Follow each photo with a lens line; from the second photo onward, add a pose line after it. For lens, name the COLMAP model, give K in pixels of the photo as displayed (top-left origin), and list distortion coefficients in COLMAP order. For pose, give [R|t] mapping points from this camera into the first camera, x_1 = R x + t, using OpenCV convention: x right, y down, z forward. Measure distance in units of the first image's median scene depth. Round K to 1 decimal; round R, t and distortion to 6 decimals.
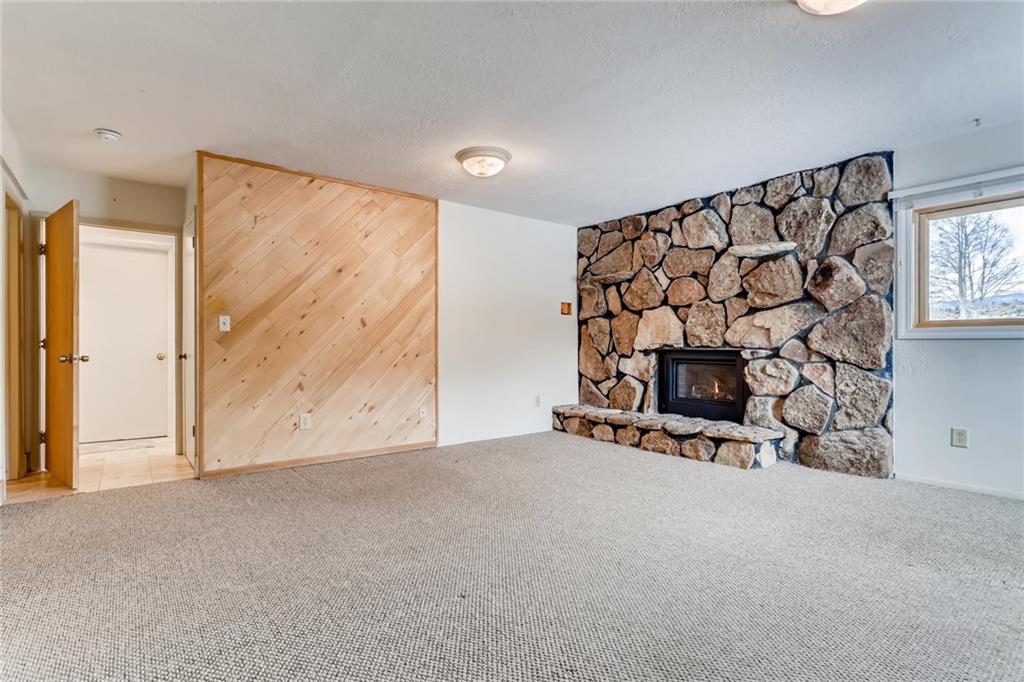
lens RADIAL K [[499.1, 0, 507.6], [0, 499.1, 343.3], [0, 0, 1]] dist [-0.028613, 0.026900]
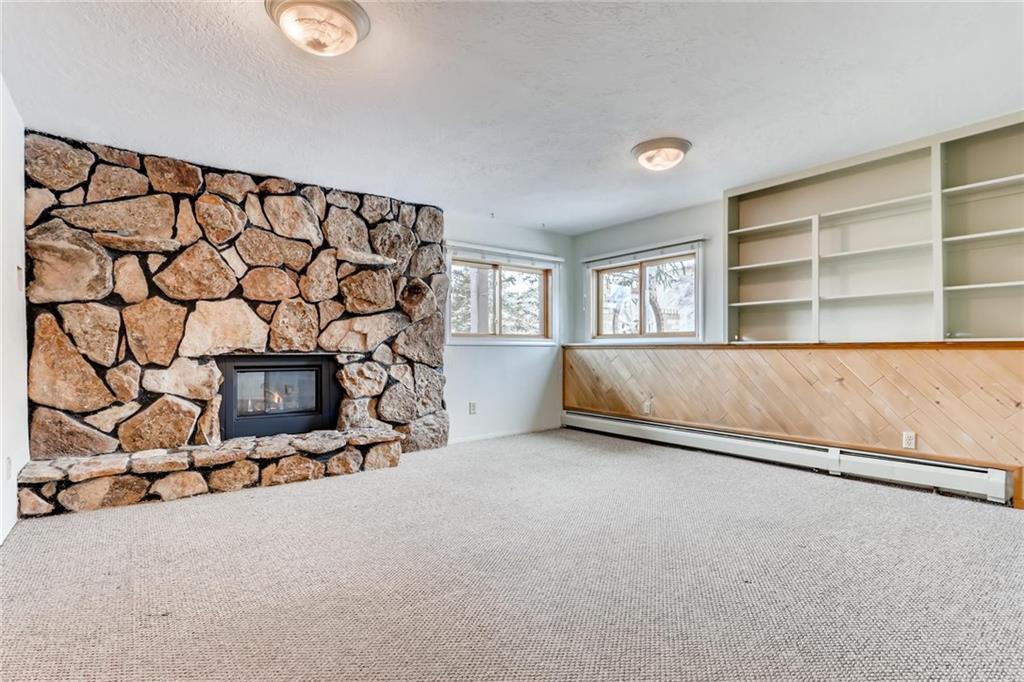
lens RADIAL K [[499.1, 0, 507.6], [0, 499.1, 343.3], [0, 0, 1]] dist [-0.028613, 0.026900]
pose [[0.018403, 0.012260, 0.999755, -0.494575], [-0.001945, 0.999923, -0.012227, 0.003024], [-0.999829, -0.001720, 0.018425, 0.630965]]
